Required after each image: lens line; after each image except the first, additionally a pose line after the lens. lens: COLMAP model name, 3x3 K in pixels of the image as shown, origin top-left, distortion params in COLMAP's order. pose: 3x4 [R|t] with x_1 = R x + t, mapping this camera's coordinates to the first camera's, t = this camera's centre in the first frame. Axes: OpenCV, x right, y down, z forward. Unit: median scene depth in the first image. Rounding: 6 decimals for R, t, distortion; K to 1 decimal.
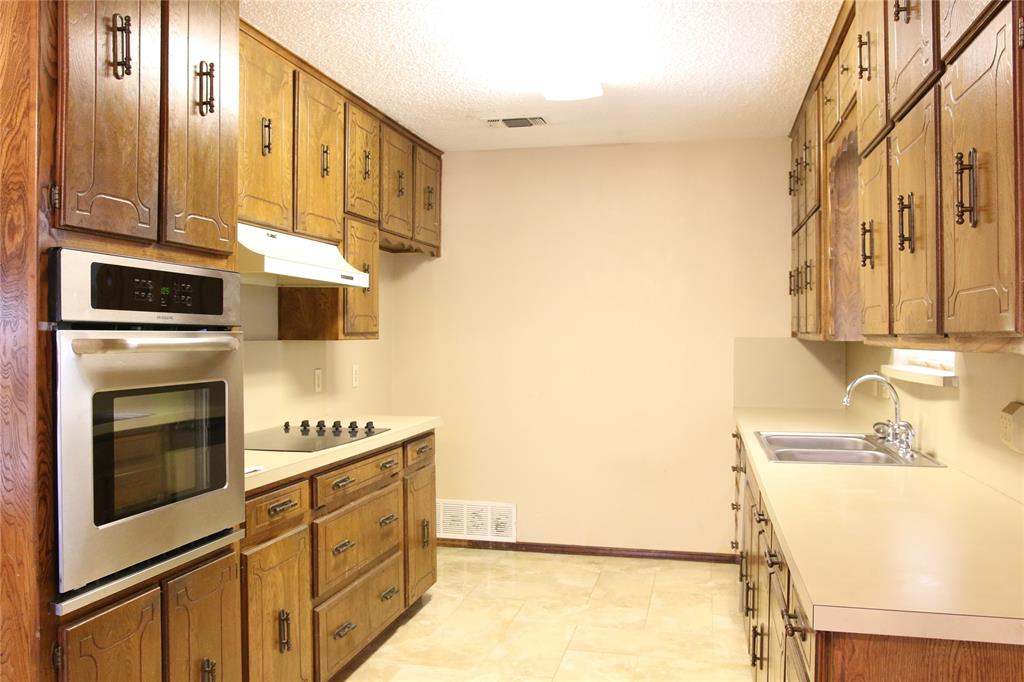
lens RADIAL K [[847.7, 0, 511.0], [0, 847.7, 342.4], [0, 0, 1]] dist [-0.070409, 0.045364]
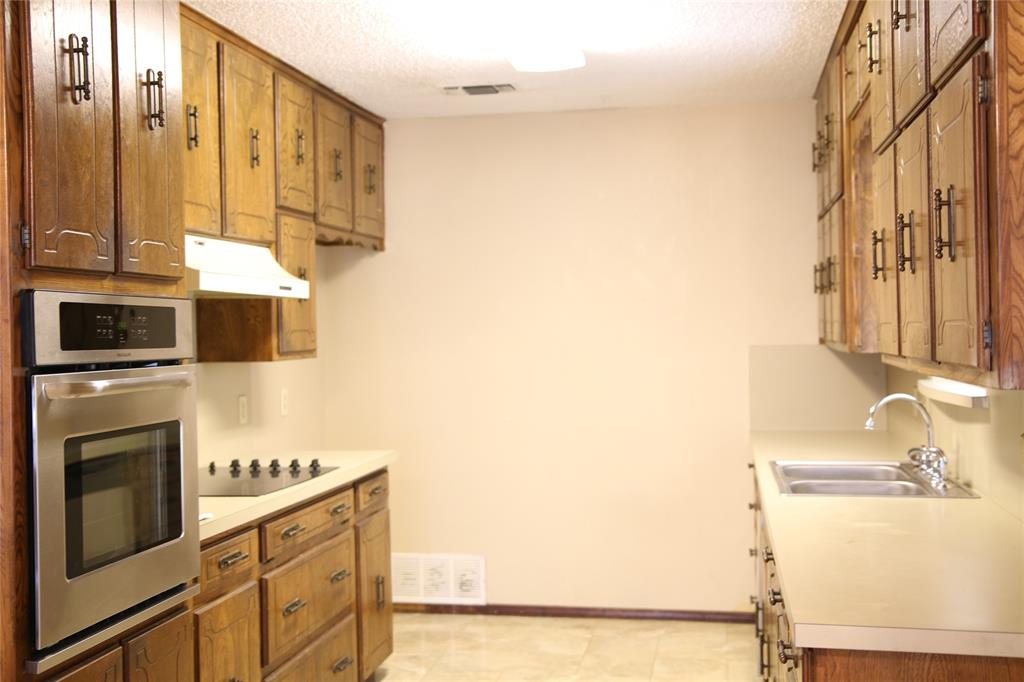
lens RADIAL K [[1190.1, 0, 508.4], [0, 1190.1, 341.9], [0, 0, 1]] dist [0.052259, 0.000000]
pose [[0.998861, -0.018377, 0.044042, -0.029450], [0.018287, 0.999830, 0.002442, -0.025486], [-0.044079, -0.001634, 0.999027, -0.222949]]
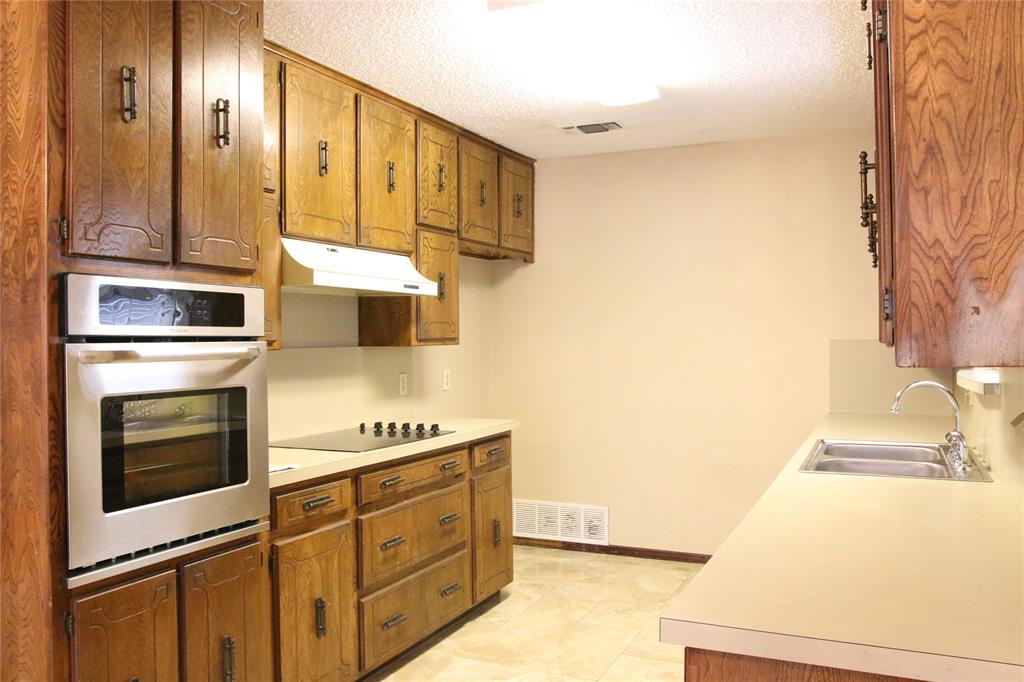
lens RADIAL K [[847.7, 0, 511.1], [0, 847.7, 342.2], [0, 0, 1]] dist [-0.070409, 0.045364]
pose [[0.978479, -0.006949, -0.206228, 0.166125], [0.006670, 0.999976, -0.002045, -0.005619], [0.206237, 0.000625, 0.978502, -0.006979]]
